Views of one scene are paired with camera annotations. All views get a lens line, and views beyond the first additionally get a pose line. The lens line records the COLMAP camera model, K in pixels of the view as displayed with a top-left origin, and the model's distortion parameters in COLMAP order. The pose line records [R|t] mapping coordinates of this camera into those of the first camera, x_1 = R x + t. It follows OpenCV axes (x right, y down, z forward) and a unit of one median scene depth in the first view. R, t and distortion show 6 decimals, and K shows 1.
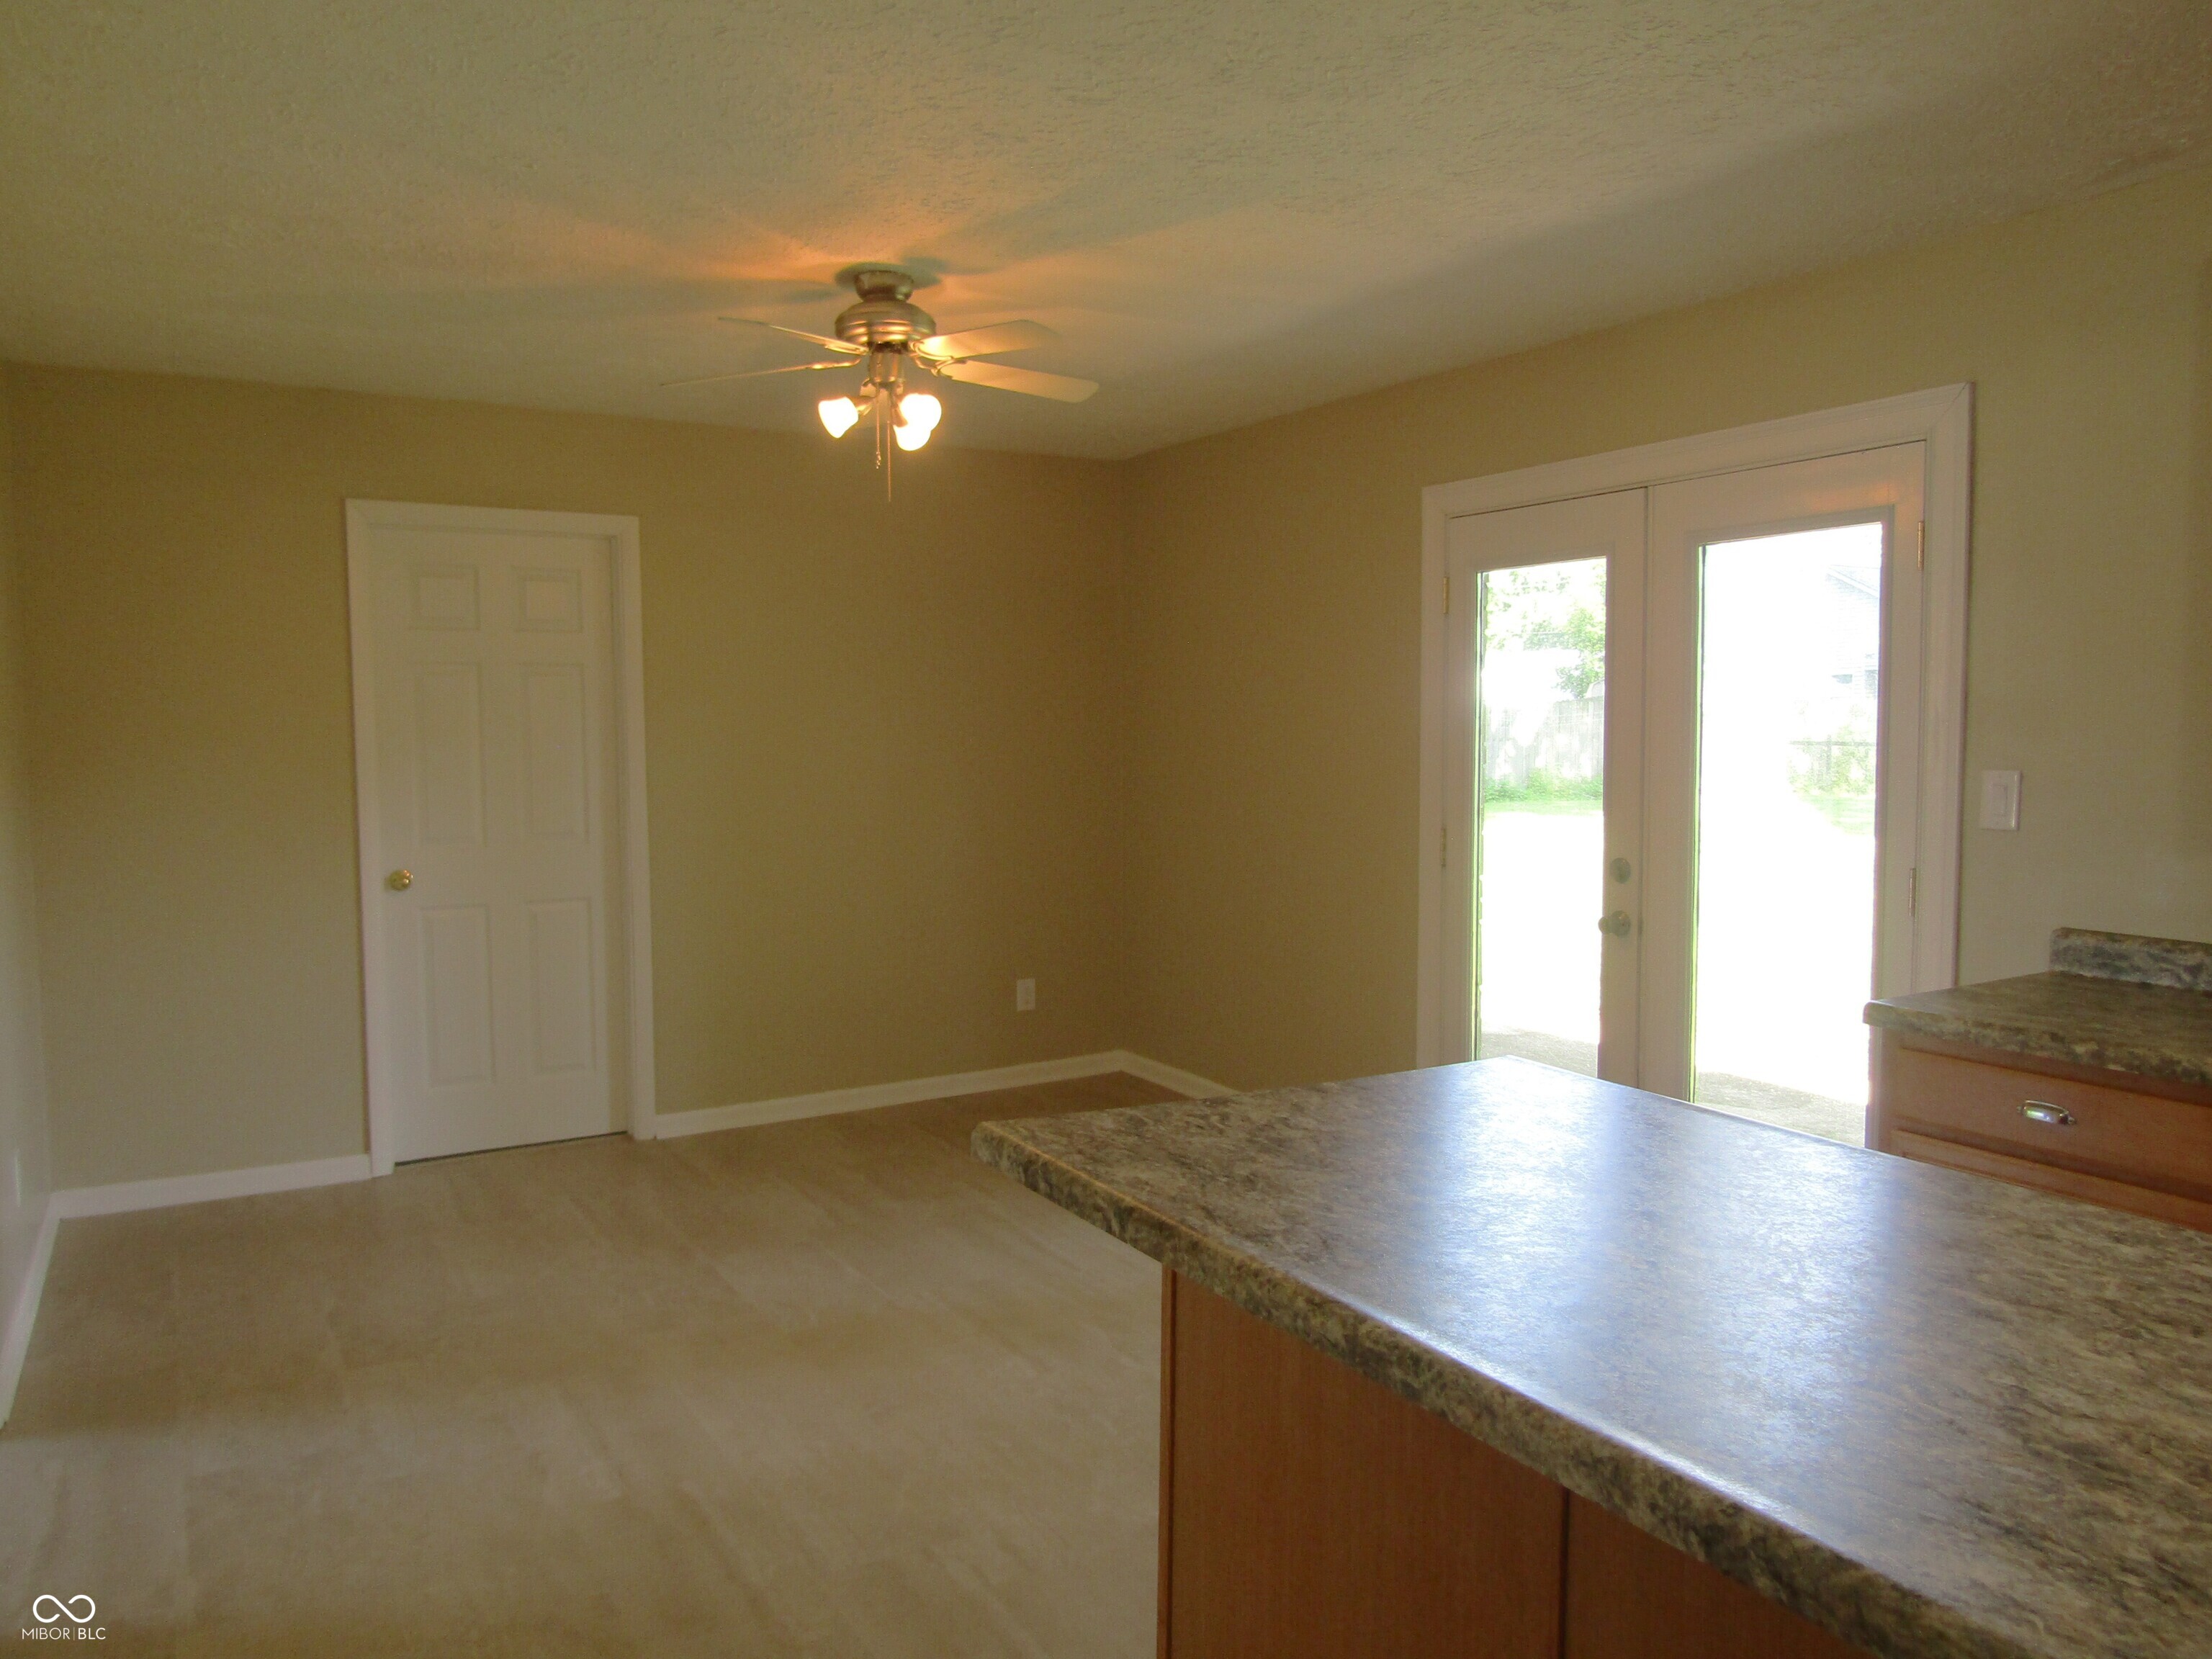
lens RADIAL K [[1596.5, 0, 1113.1], [0, 1596.5, 840.3], [0, 0, 1]] dist [-0.004057, 0.002276]
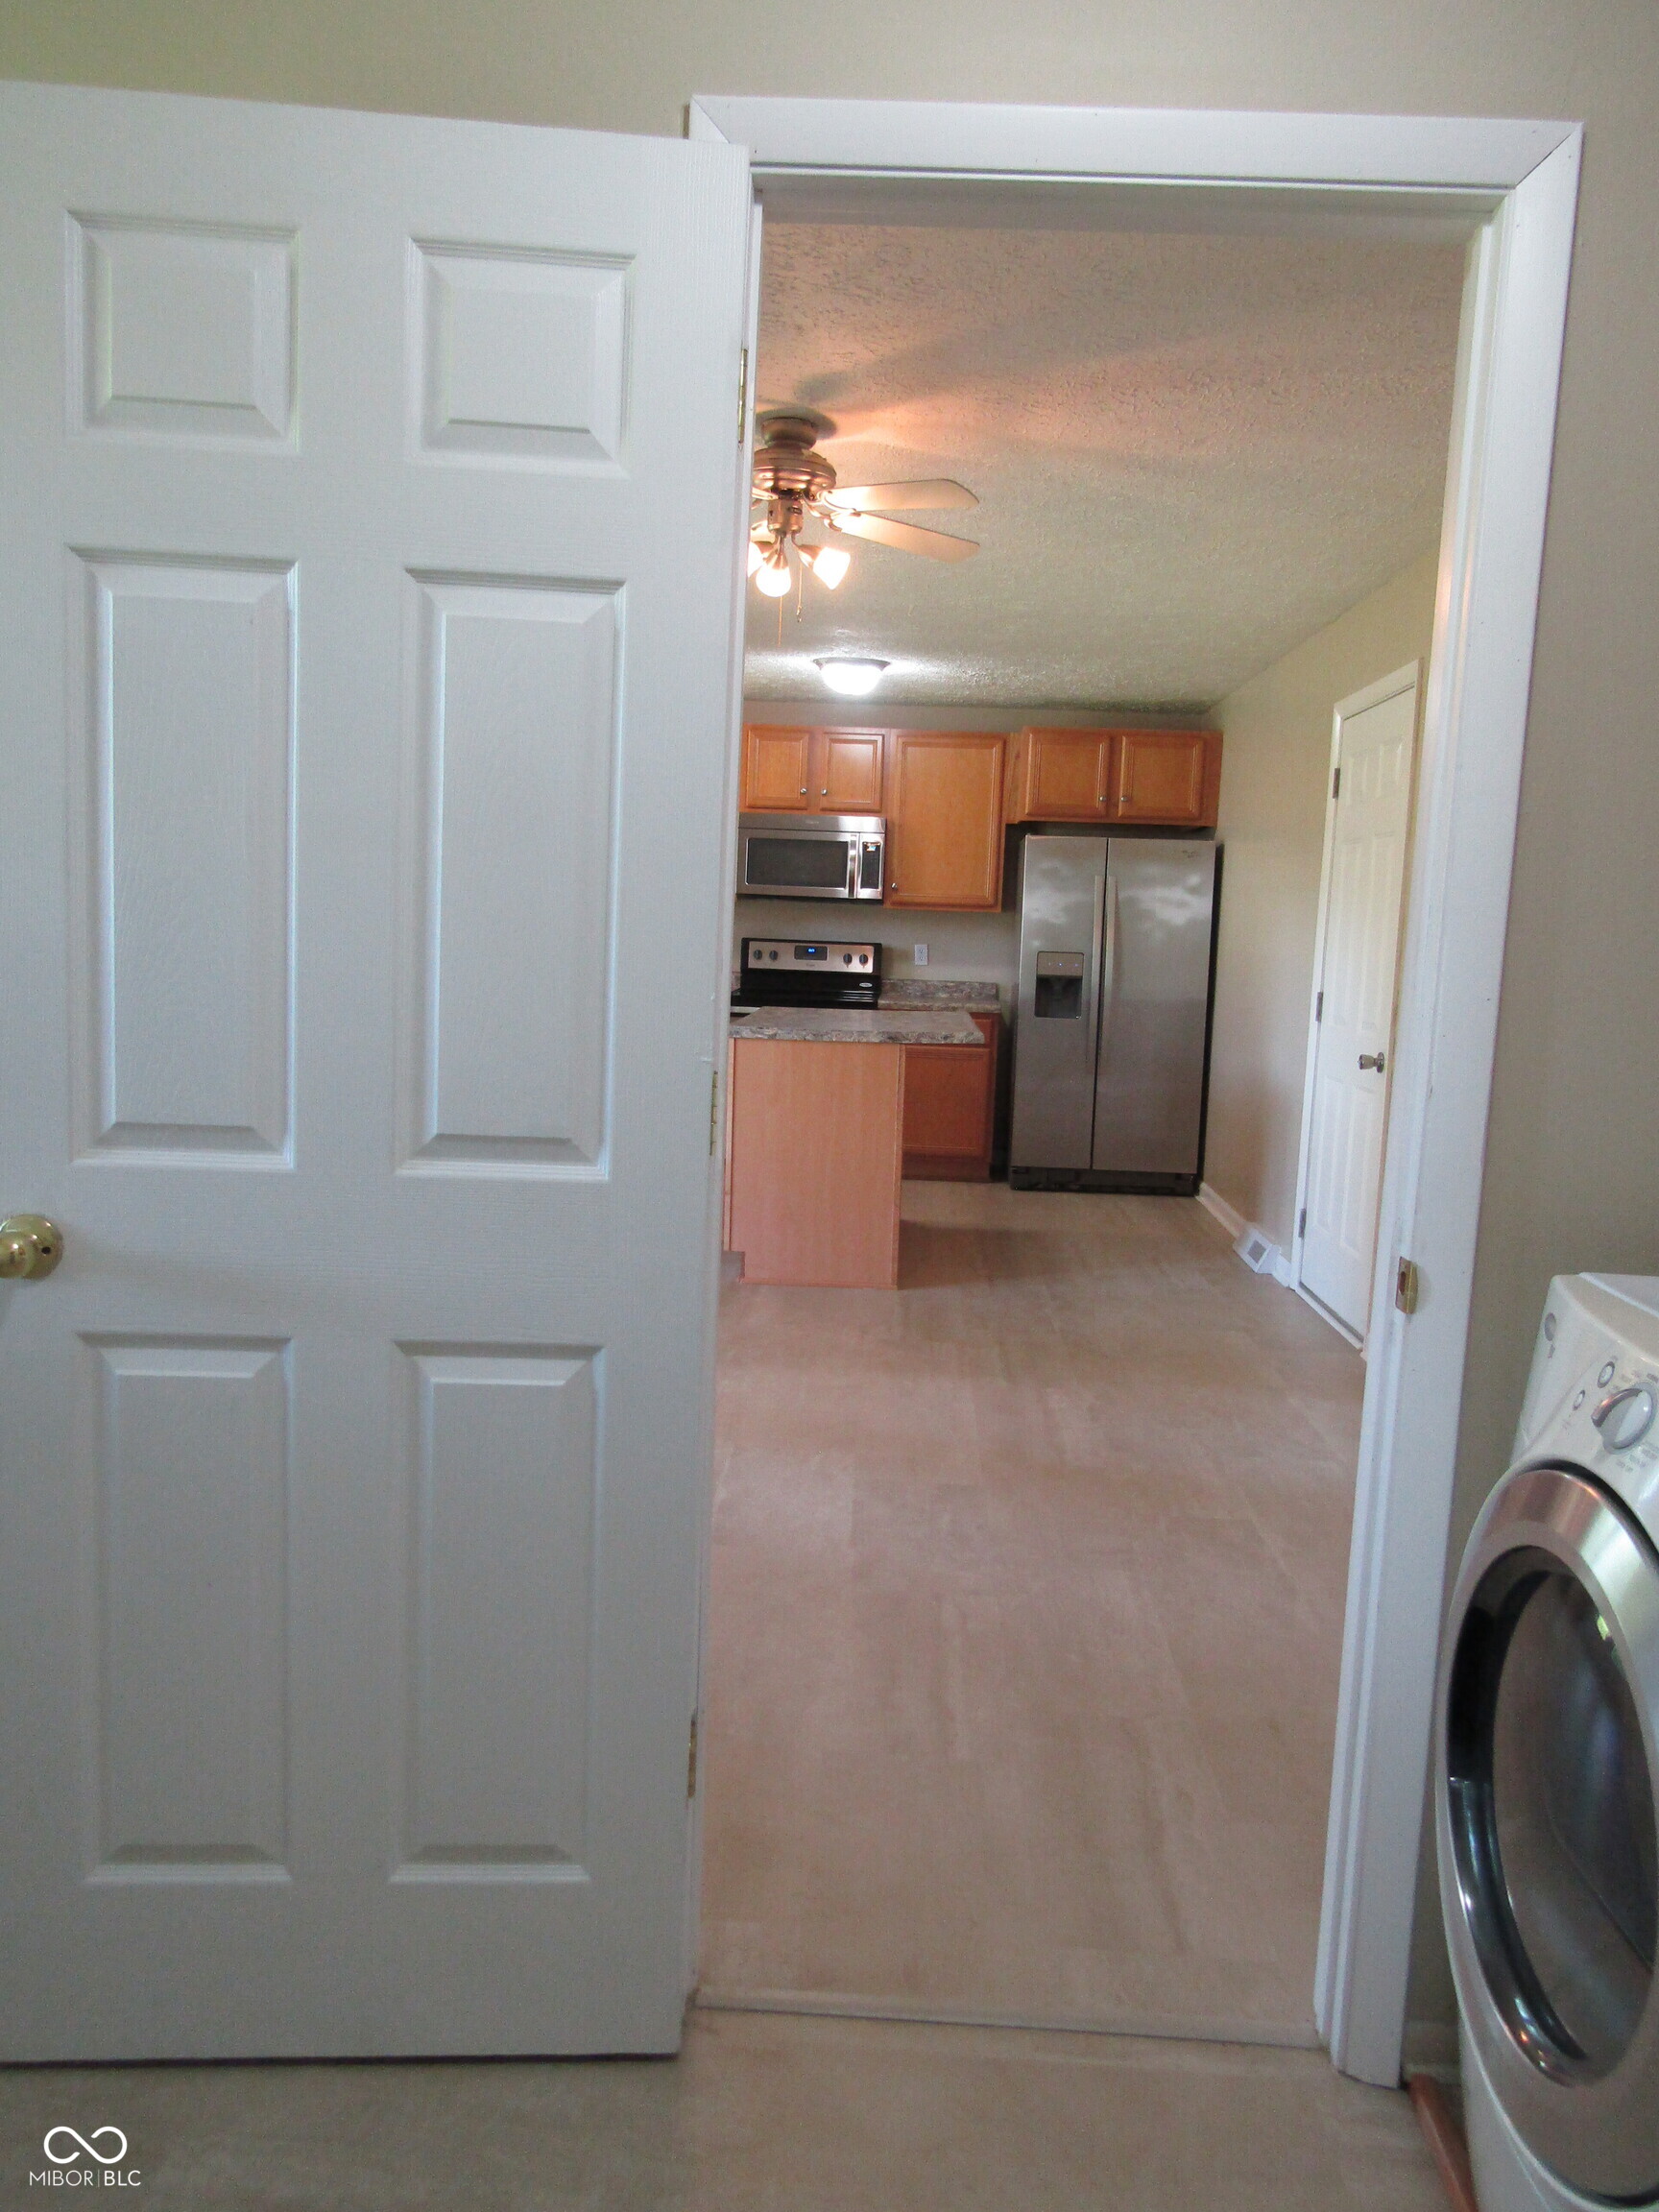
lens RADIAL K [[1538.0, 0, 858.9], [0, 1538.0, 1105.7], [0, 0, 1]] dist [-0.013059, -0.006925]
pose [[-0.842634, -0.094583, 0.530116, -0.909634], [0.003572, 0.983450, 0.181145, -0.126844], [-0.538475, 0.154533, -0.828350, 2.265842]]
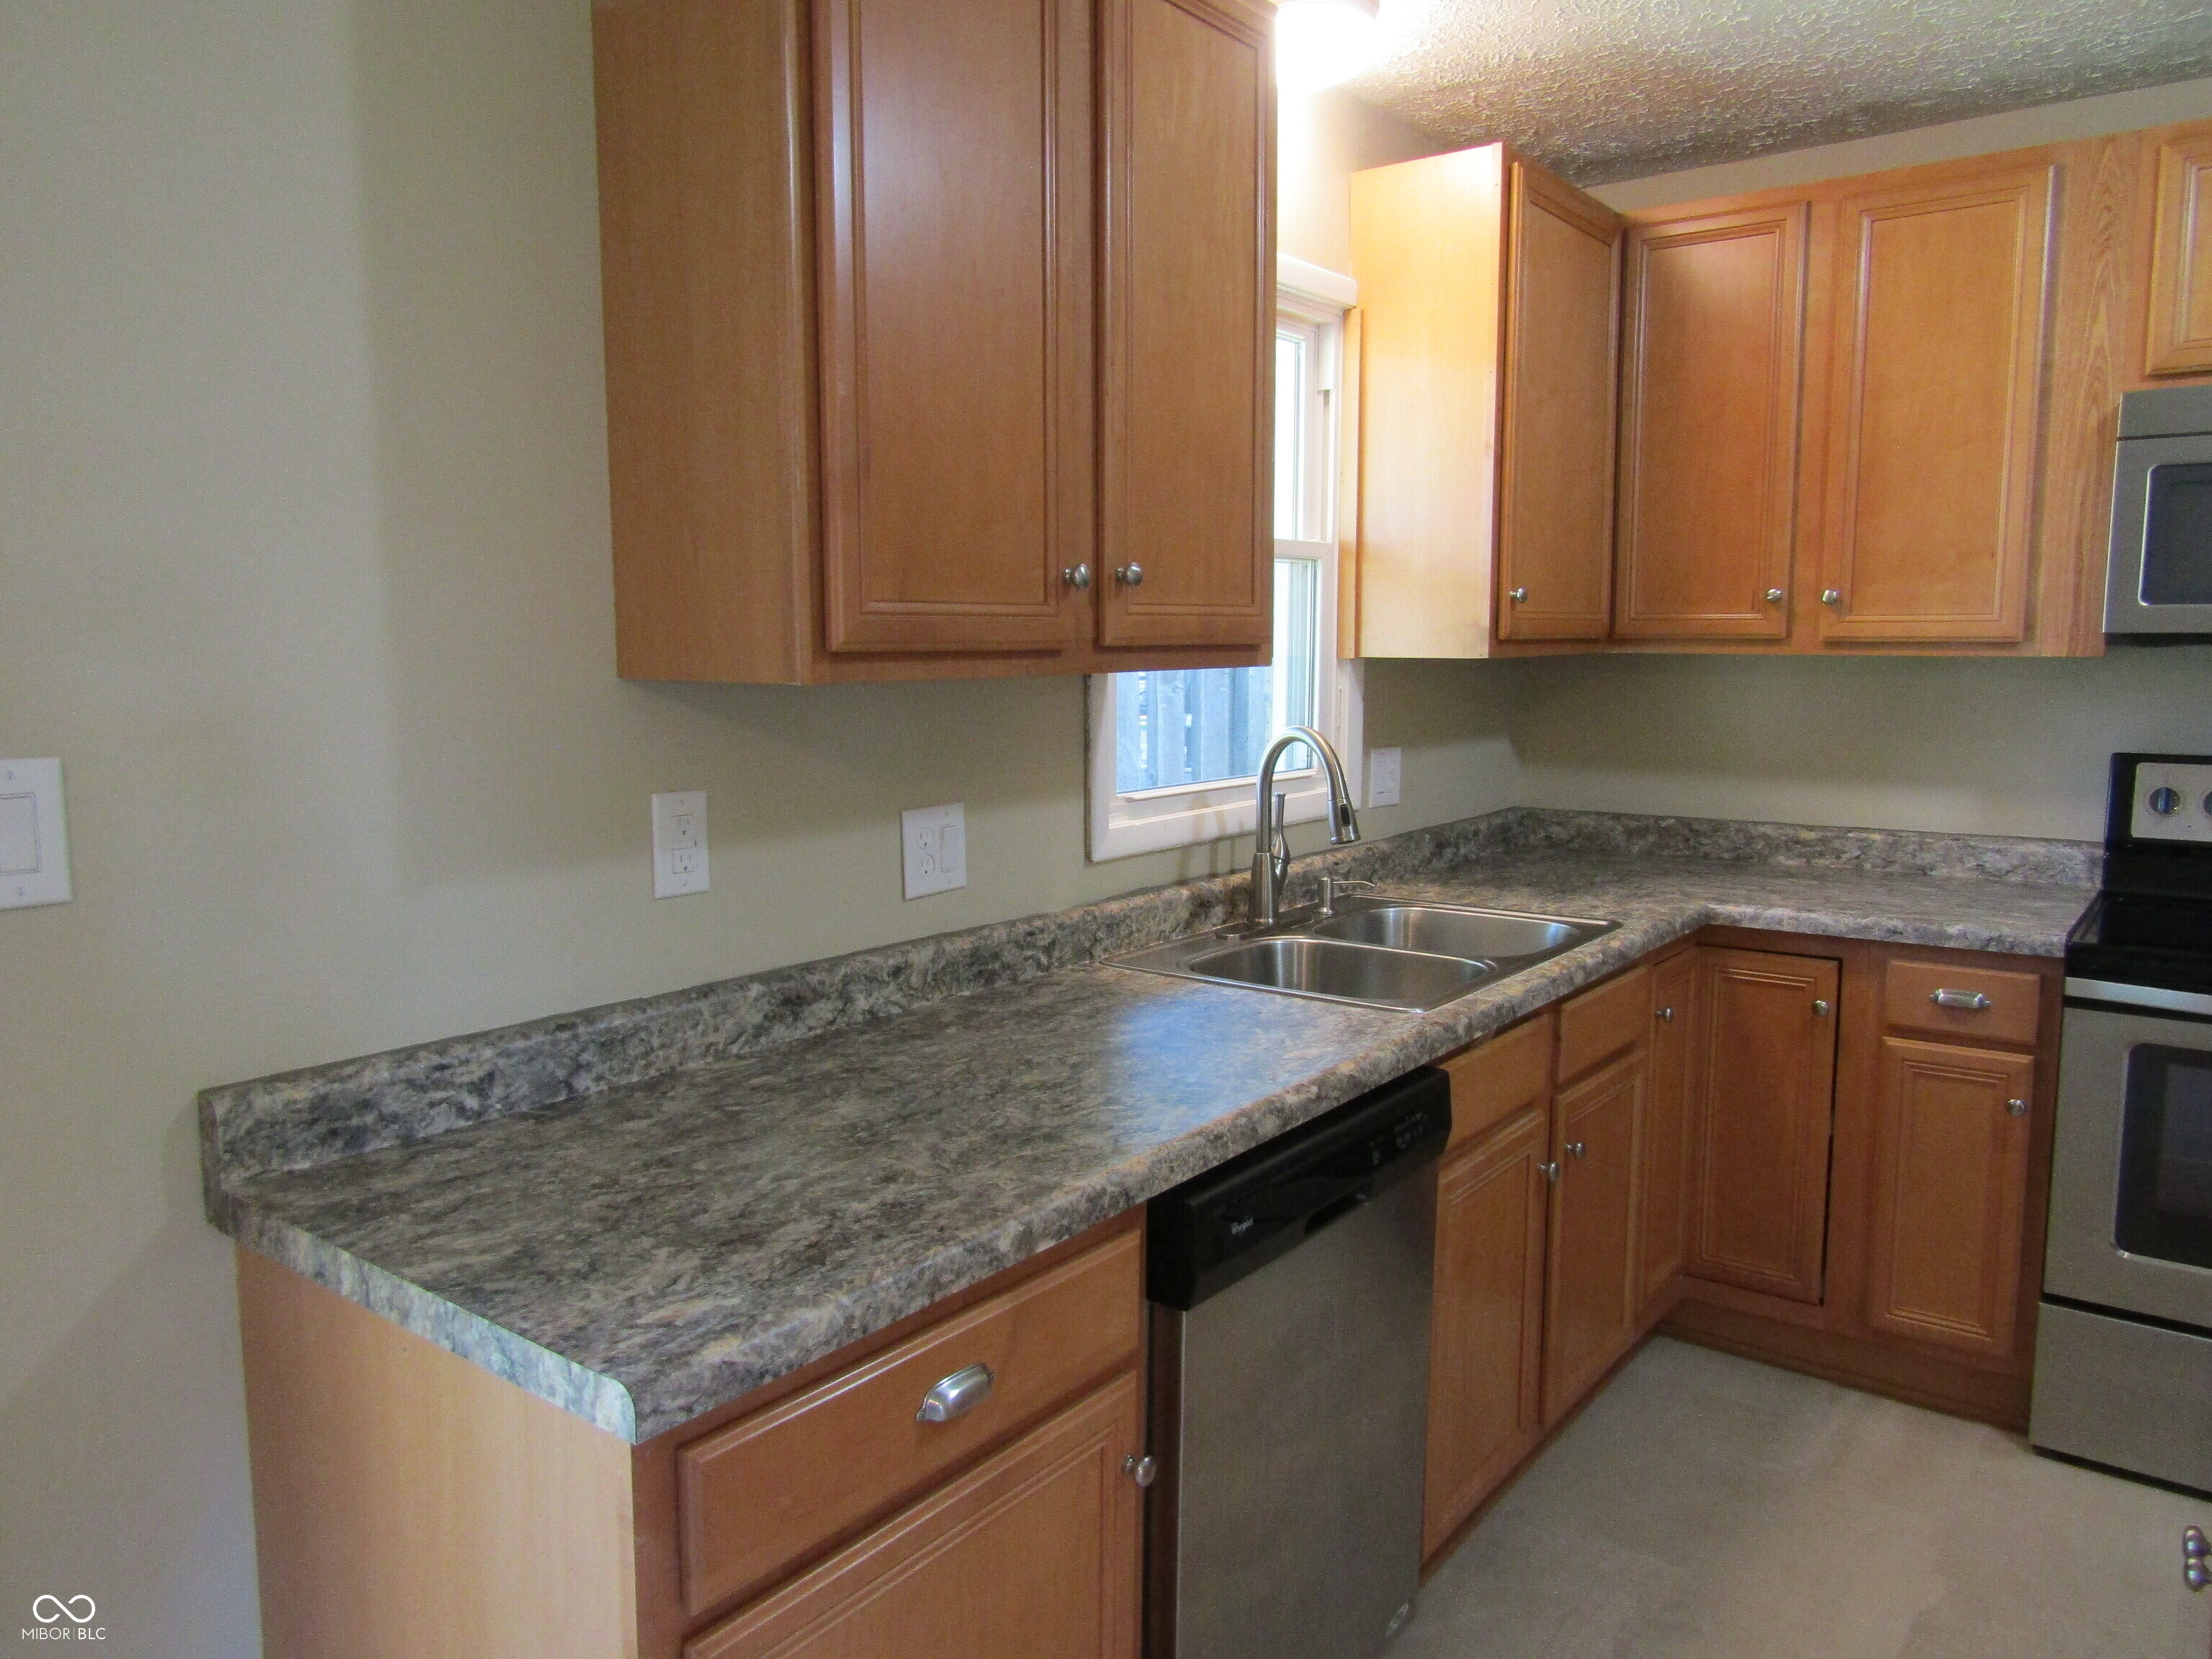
lens RADIAL K [[1542.7, 0, 1114.3], [0, 1542.7, 835.9], [0, 0, 1]] dist [-0.010501, -0.005292]
pose [[-0.373242, -0.113325, 0.920787, 0.113044], [0.074328, 0.985668, 0.151439, -0.067302], [-0.924752, 0.124964, -0.359469, 0.964709]]
